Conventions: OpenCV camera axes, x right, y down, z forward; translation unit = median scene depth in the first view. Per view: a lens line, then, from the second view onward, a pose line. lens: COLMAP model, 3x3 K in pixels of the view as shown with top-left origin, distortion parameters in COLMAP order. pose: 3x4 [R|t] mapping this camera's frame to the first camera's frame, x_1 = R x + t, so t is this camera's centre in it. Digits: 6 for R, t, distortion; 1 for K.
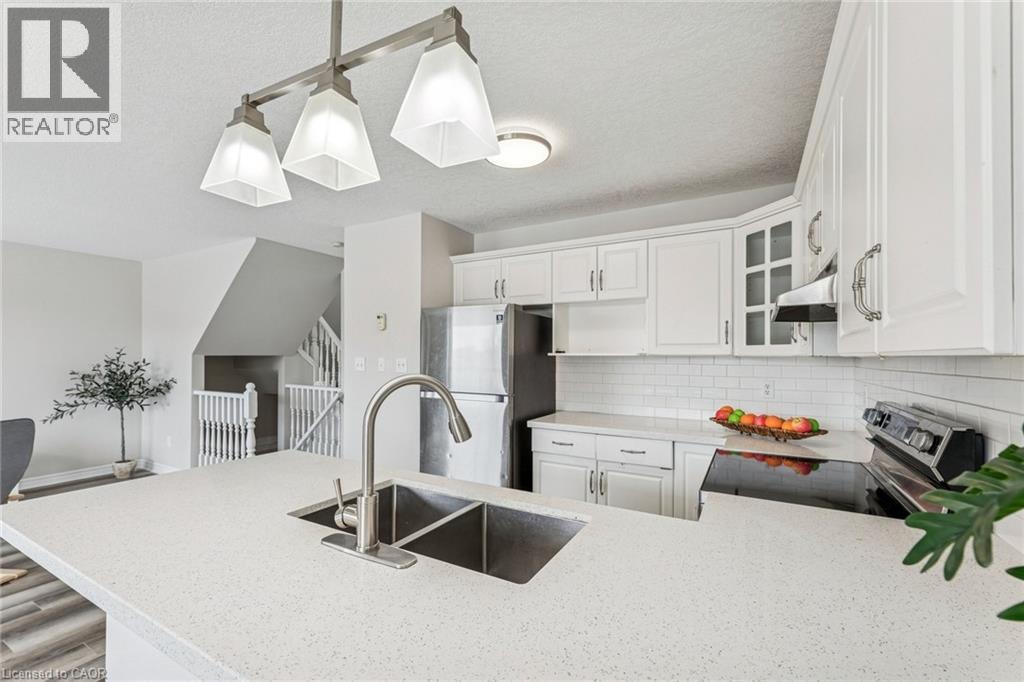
lens RADIAL K [[432.8, 0, 508.2], [0, 432.8, 351.4], [0, 0, 1]] dist [0.001693, -0.000069]
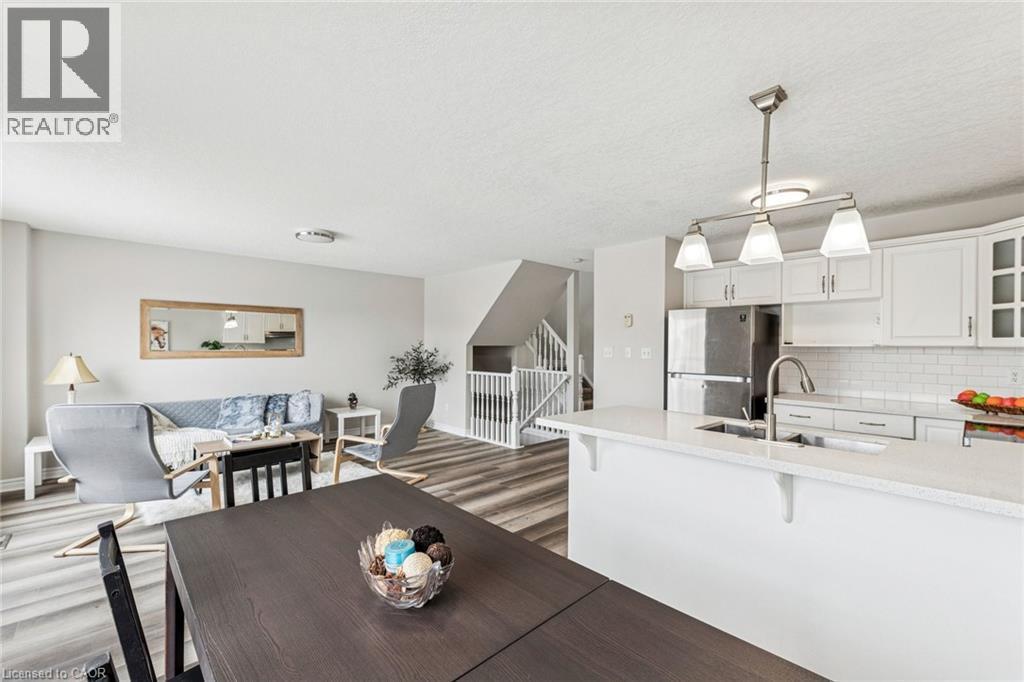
lens RADIAL K [[432.8, 0, 505.2], [0, 432.8, 344.6], [0, 0, 1]] dist [0.001693, -0.000069]
pose [[0.951438, 0.001270, -0.307836, -0.267048], [0.000572, 0.999982, 0.005893, -0.002783], [0.307839, -0.005783, 0.951421, -0.404504]]
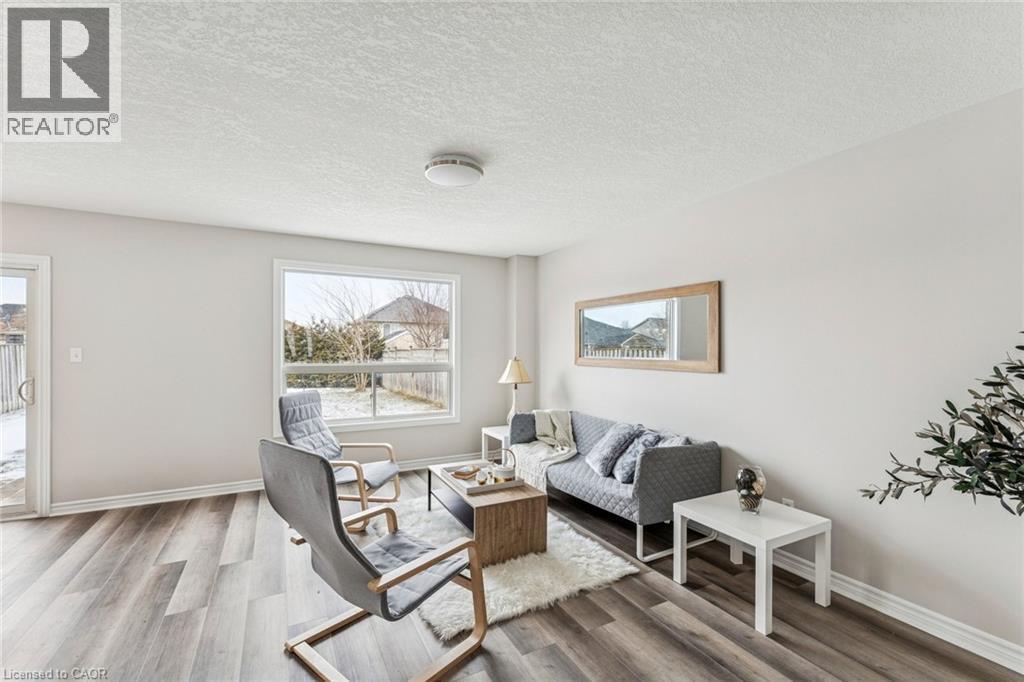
lens RADIAL K [[432.8, 0, 519.4], [0, 432.8, 344.2], [0, 0, 1]] dist [0.001693, -0.000069]
pose [[-0.510821, -0.000040, -0.859687, -0.599882], [0.012143, 0.999900, -0.007261, -0.004662], [0.859602, -0.014148, -0.510769, 1.229562]]
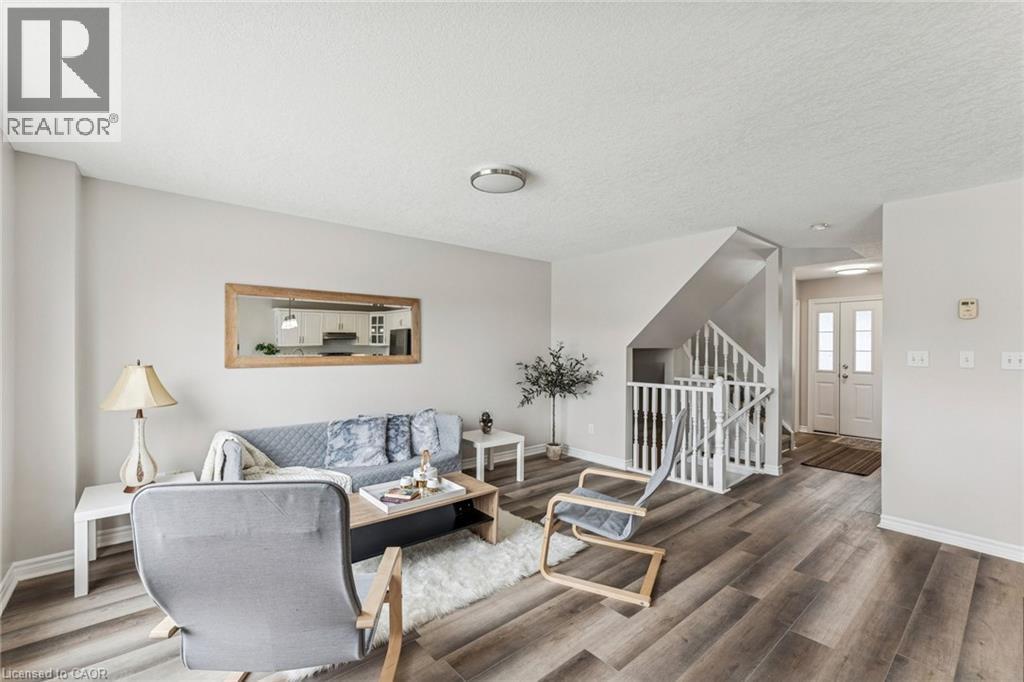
lens RADIAL K [[432.8, 0, 496.7], [0, 432.8, 349.1], [0, 0, 1]] dist [0.001693, -0.000069]
pose [[0.934966, 0.001358, -0.354735, -0.943722], [0.002851, 0.999932, 0.011341, -0.001982], [0.354726, -0.011615, 0.934898, -0.115268]]
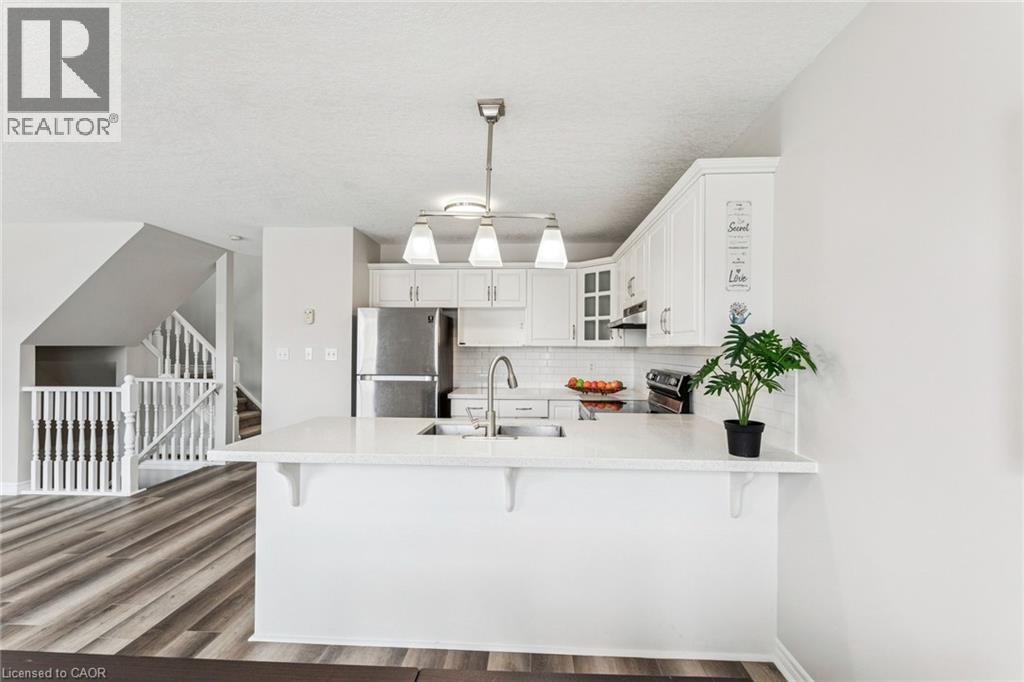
lens RADIAL K [[432.8, 0, 512.4], [0, 432.8, 345.2], [0, 0, 1]] dist [0.001693, -0.000069]
pose [[0.891777, 0.001885, 0.452472, -0.363535], [-0.005054, 0.999970, 0.005794, -0.002548], [-0.452448, -0.007454, 0.891760, -0.288162]]
